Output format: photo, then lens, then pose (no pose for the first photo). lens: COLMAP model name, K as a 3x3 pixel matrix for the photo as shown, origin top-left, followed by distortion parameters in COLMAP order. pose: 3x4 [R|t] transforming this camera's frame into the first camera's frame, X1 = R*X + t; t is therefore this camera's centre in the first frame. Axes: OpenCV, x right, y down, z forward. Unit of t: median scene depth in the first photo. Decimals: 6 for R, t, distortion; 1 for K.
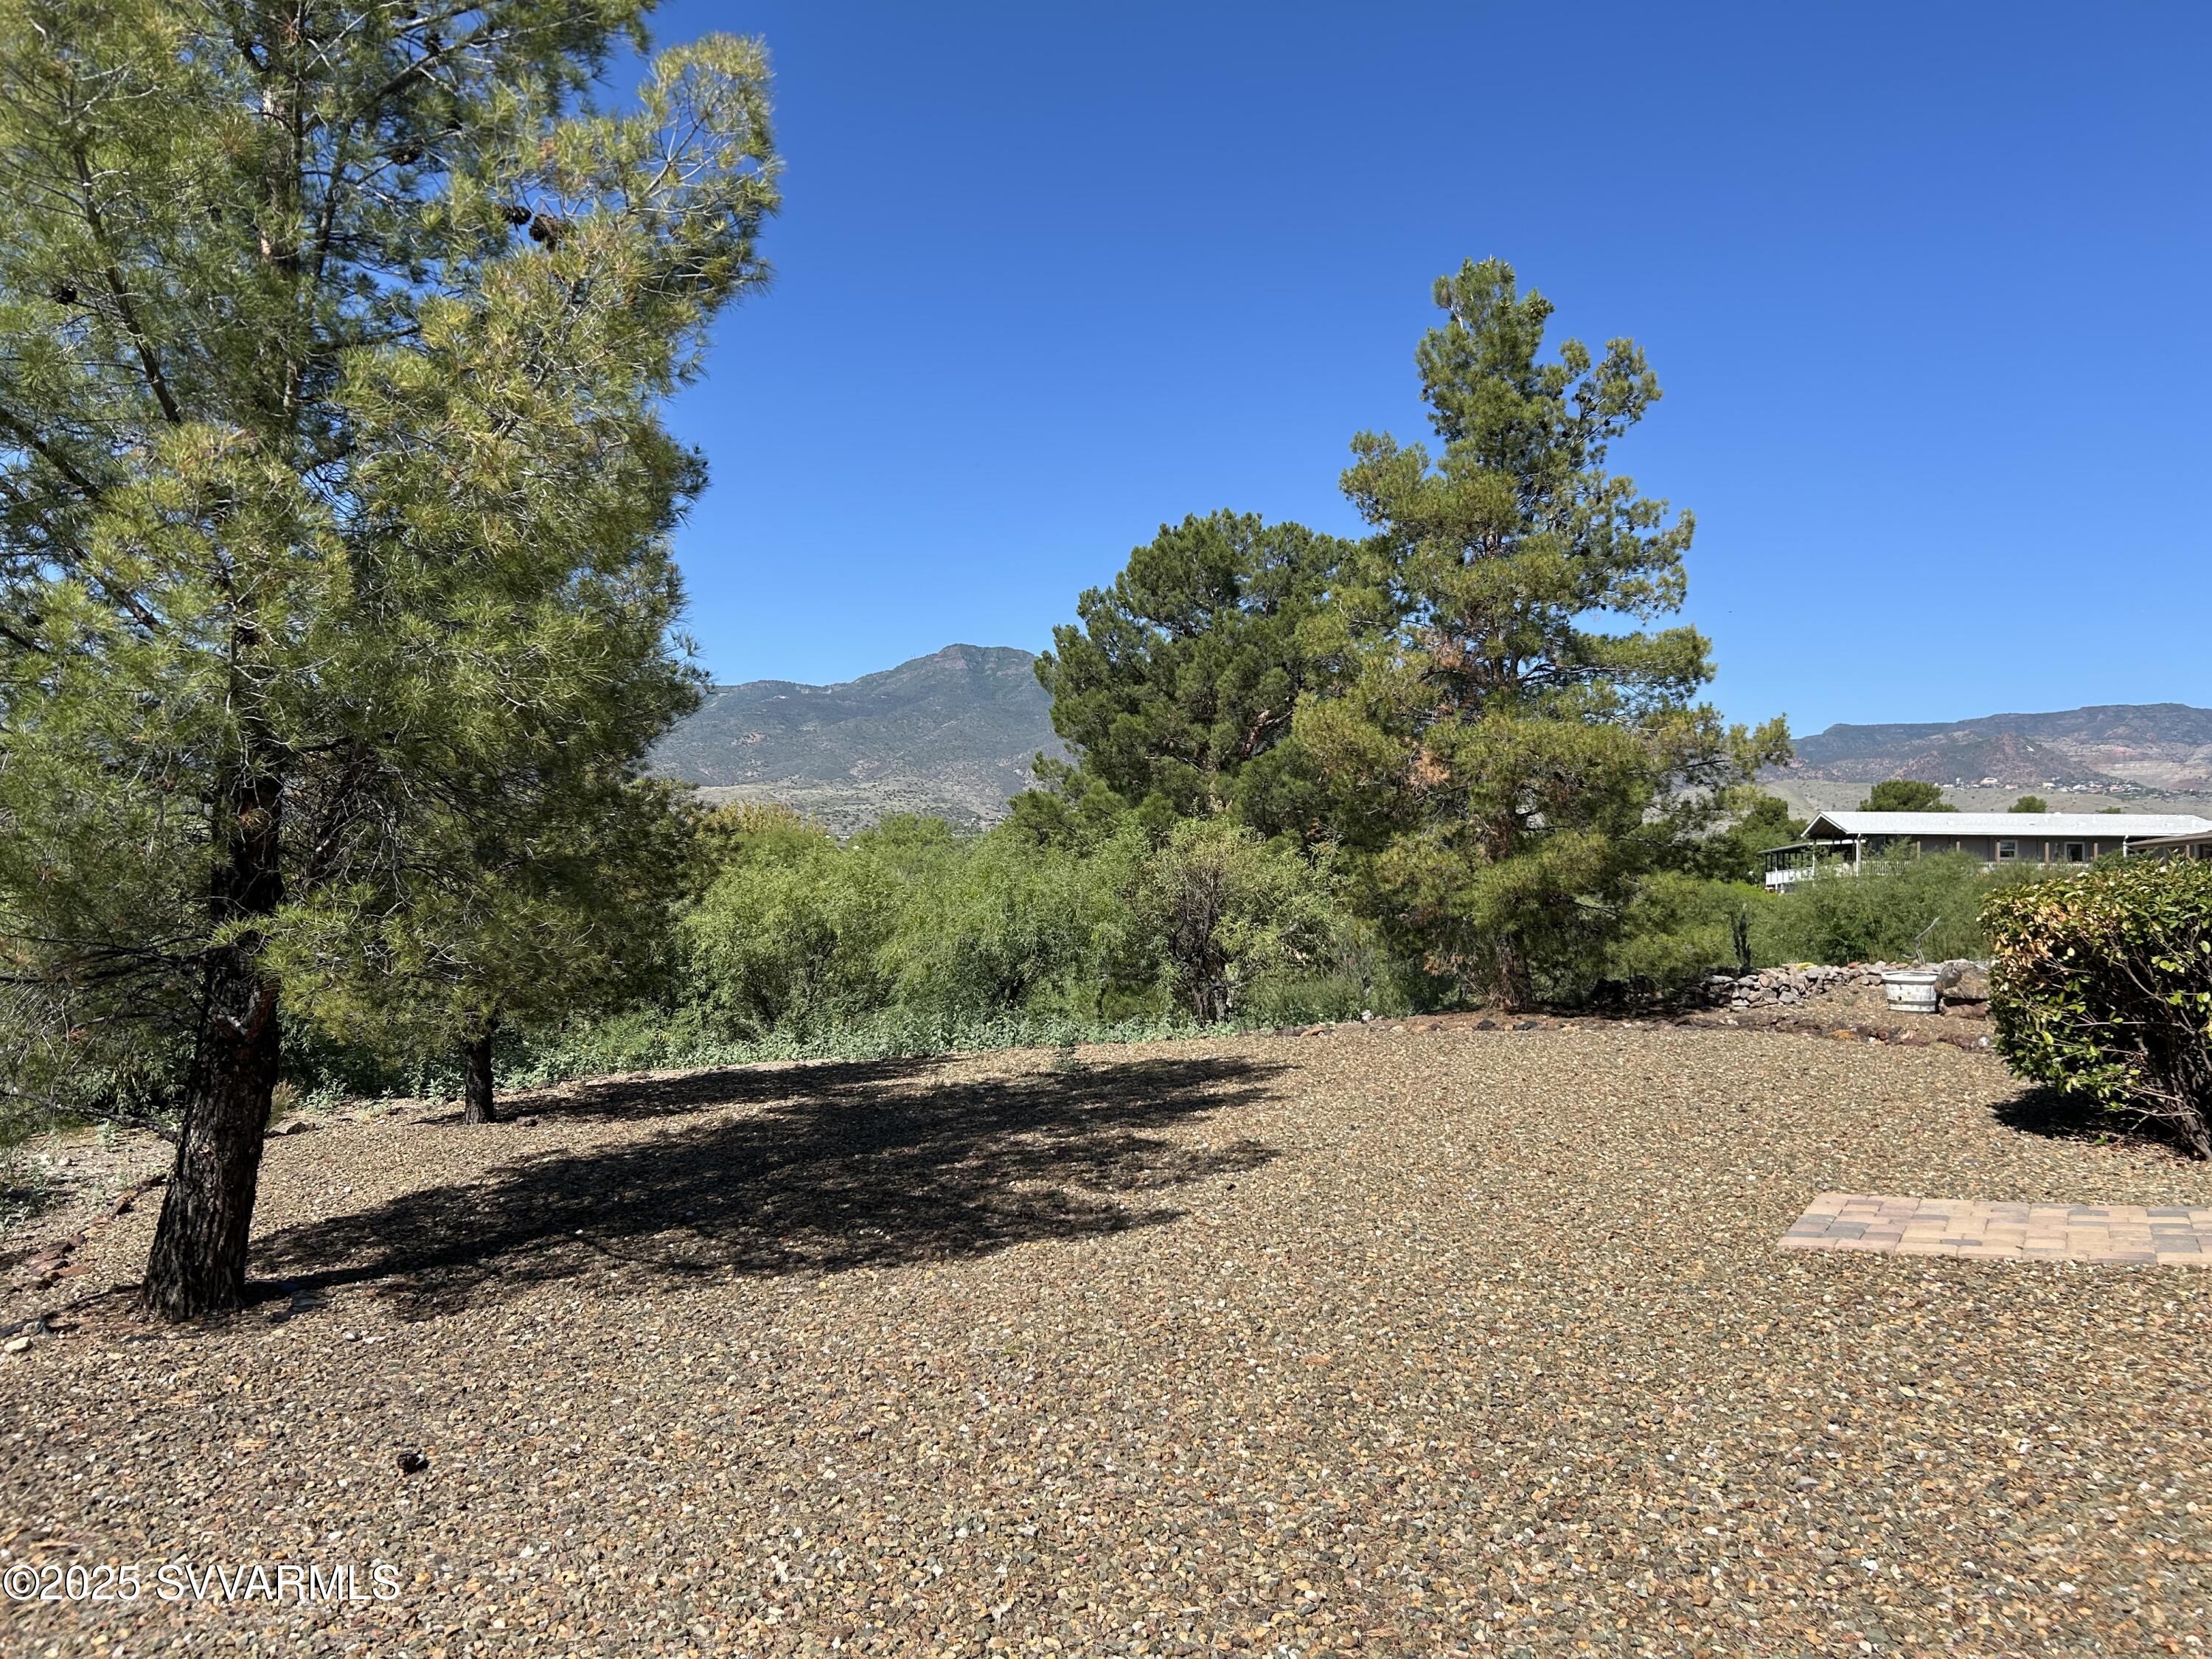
lens RADIAL K [[1683.5, 0, 1094.3], [0, 1683.5, 840.1], [0, 0, 1]] dist [0.049389, -0.047652]
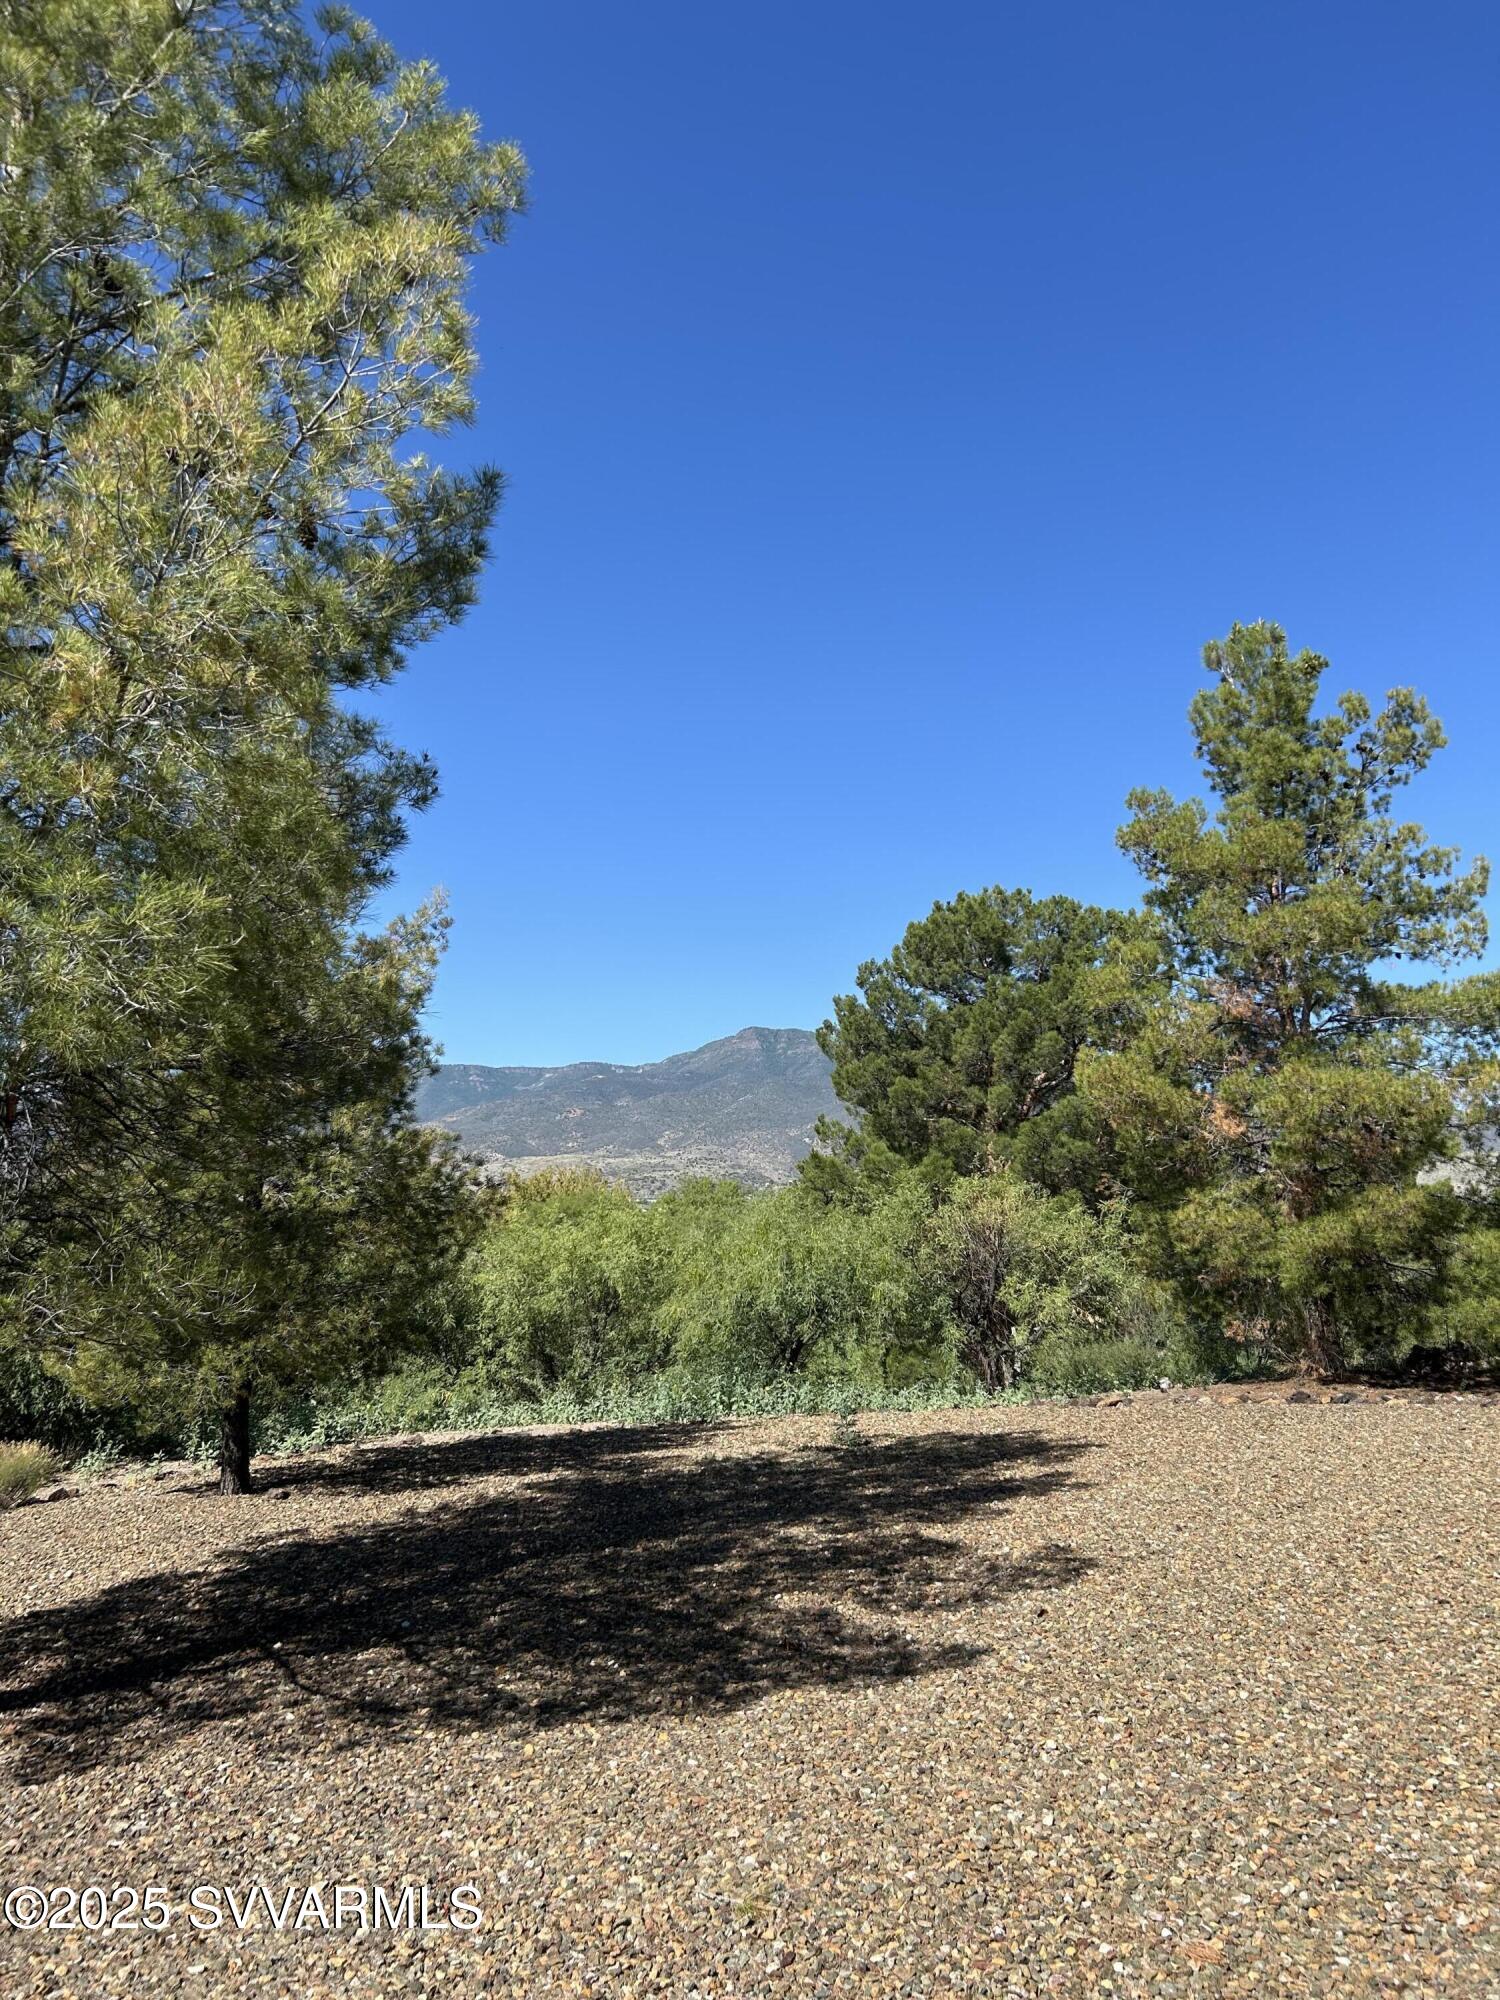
lens RADIAL K [[1522.2, 0, 724.8], [0, 1522.2, 1008.7], [0, 0, 1]] dist [0.049389, -0.047652]
pose [[0.995049, -0.014224, -0.098358, 0.002569], [0.001600, 0.991868, -0.127258, 0.004442], [0.099368, 0.126471, 0.986981, 0.104155]]
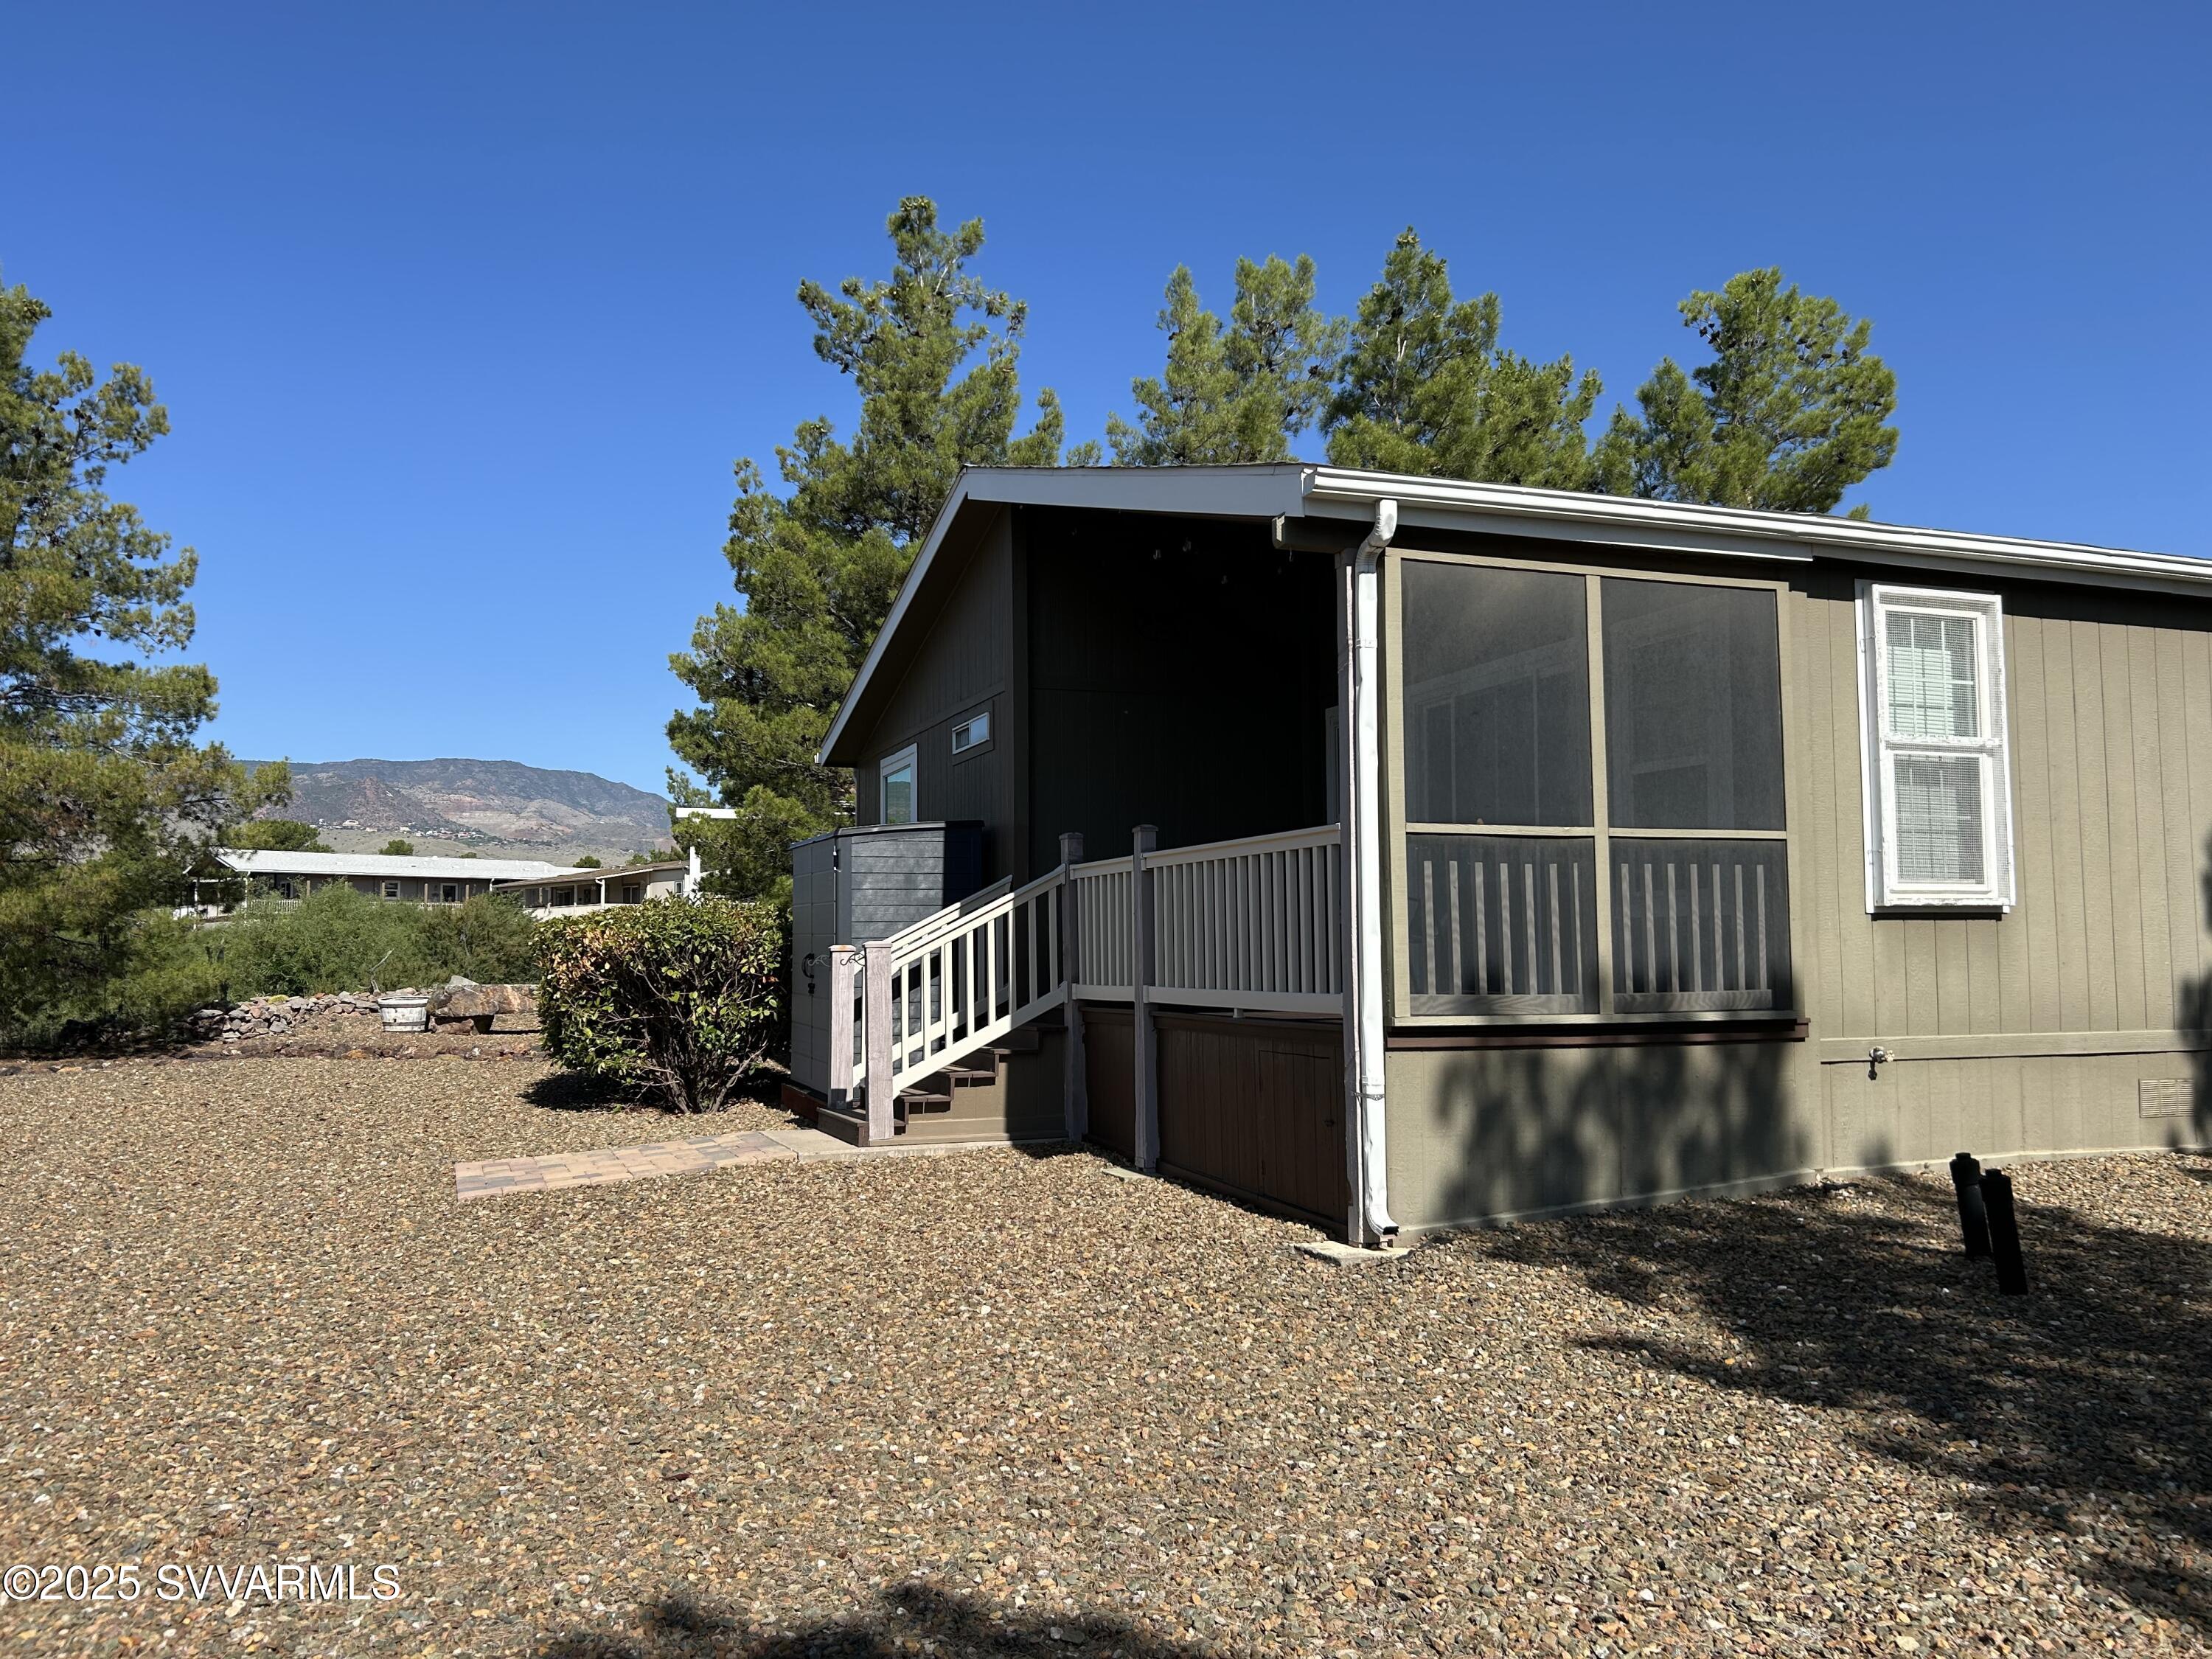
lens RADIAL K [[1683.5, 0, 1120.1], [0, 1683.5, 833.4], [0, 0, 1]] dist [0.049389, -0.047652]
pose [[0.613398, 0.038660, 0.788827, -0.114136], [-0.017337, 0.999220, -0.035490, 0.001241], [-0.789584, 0.008093, 0.613590, -0.062657]]
